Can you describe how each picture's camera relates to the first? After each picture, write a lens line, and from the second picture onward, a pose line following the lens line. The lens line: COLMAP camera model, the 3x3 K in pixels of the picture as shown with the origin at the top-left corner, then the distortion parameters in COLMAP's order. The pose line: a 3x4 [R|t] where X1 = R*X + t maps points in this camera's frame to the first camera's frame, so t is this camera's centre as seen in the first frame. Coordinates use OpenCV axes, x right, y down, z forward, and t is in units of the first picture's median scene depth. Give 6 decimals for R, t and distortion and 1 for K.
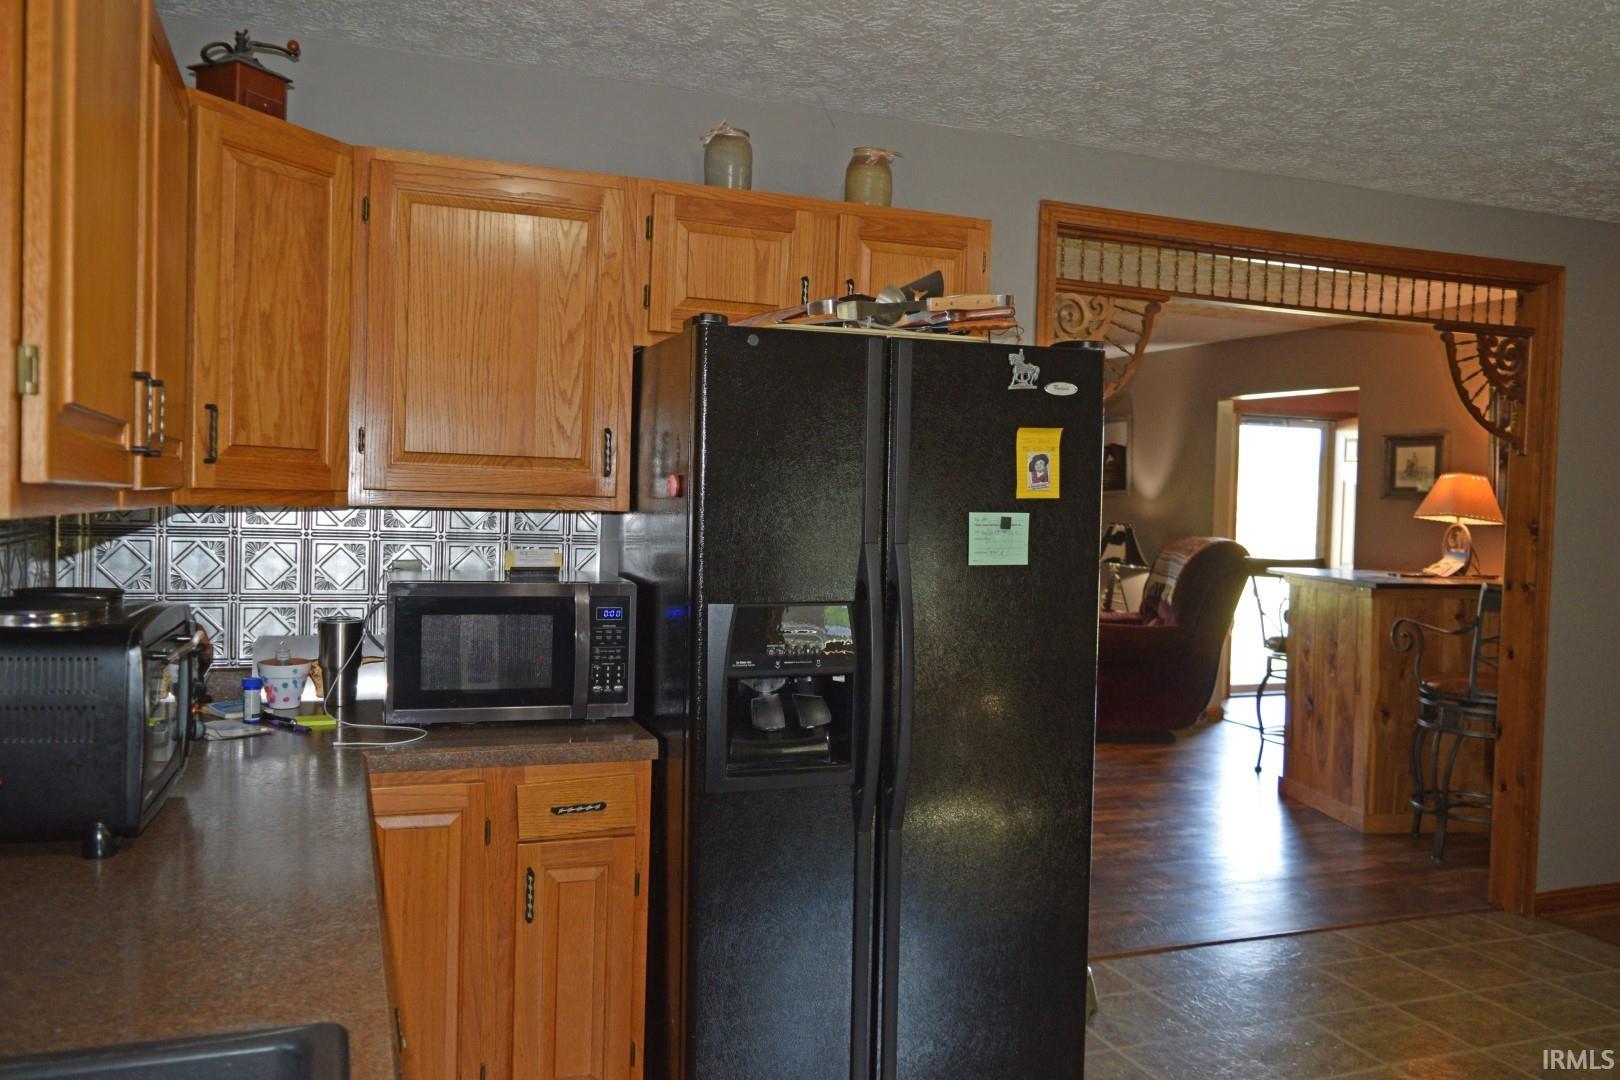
lens RADIAL K [[1253.7, 0, 810.0], [0, 1253.7, 540.0], [0, 0, 1]] dist [-0.013173, -0.004398]
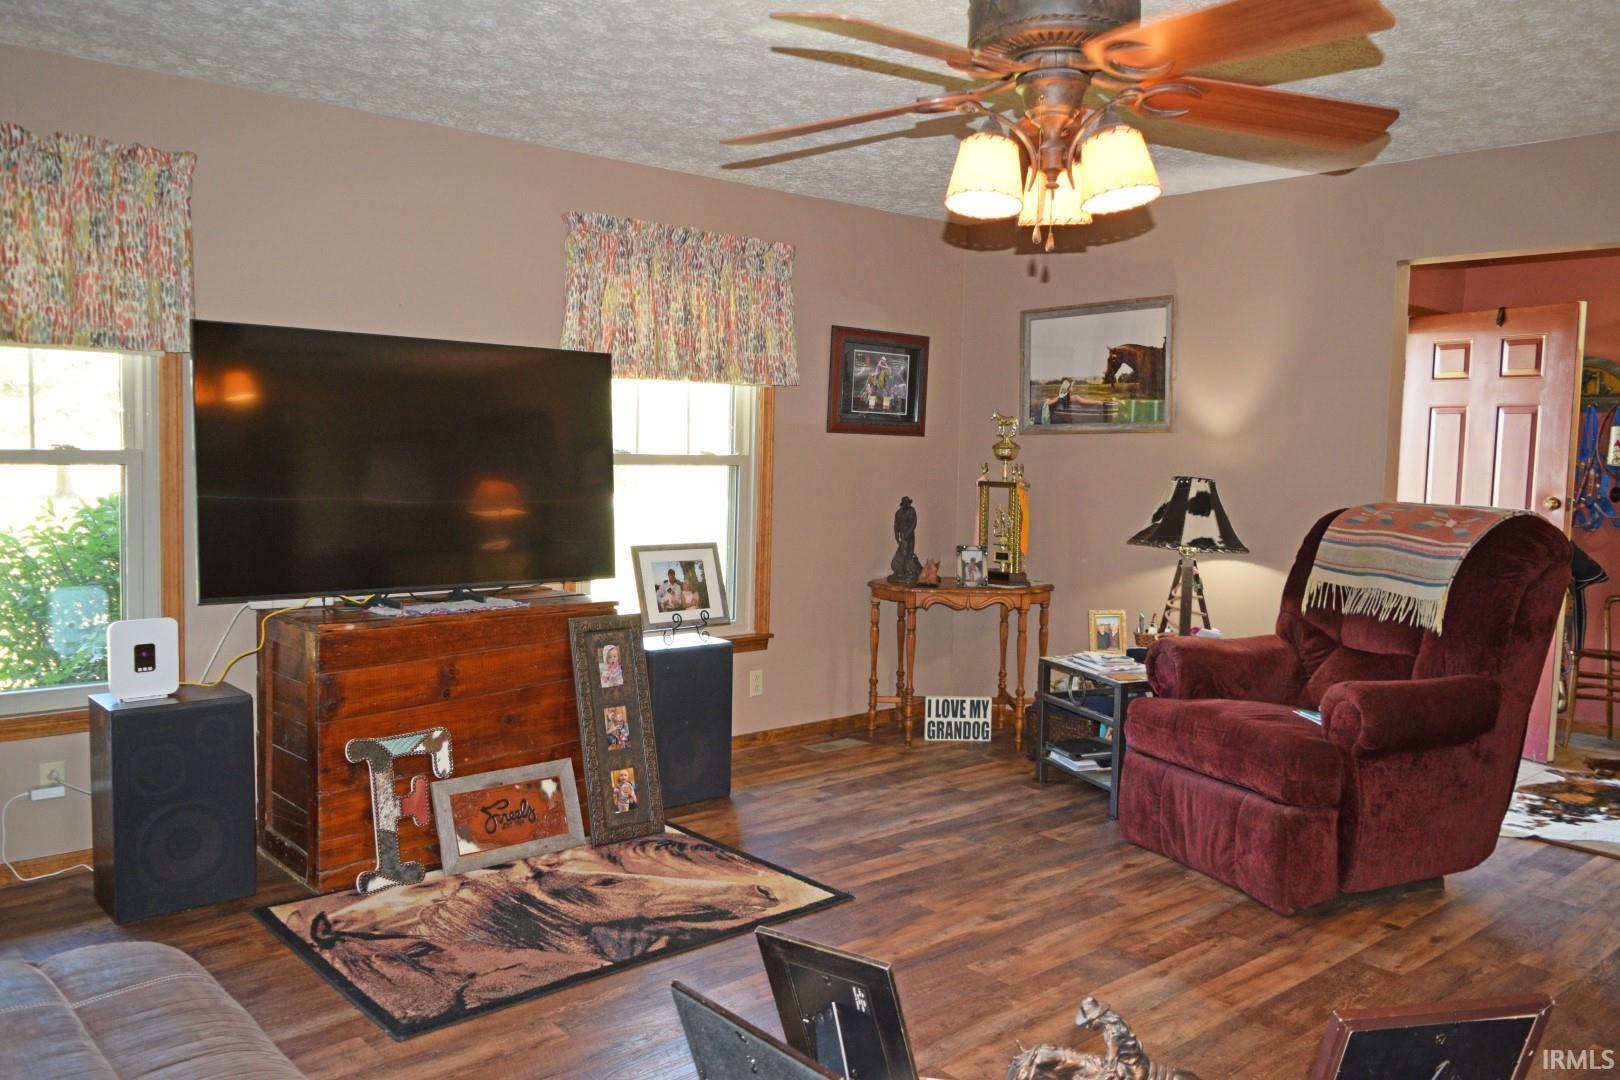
lens RADIAL K [[1273.4, 0, 810.0], [0, 1273.4, 540.0], [0, 0, 1]] dist [-0.002323, -0.007104]
pose [[0.933890, -0.033640, 0.355975, -0.185085], [0.015994, 0.998498, 0.052400, -0.025422], [-0.357203, -0.043242, 0.933025, 0.693762]]
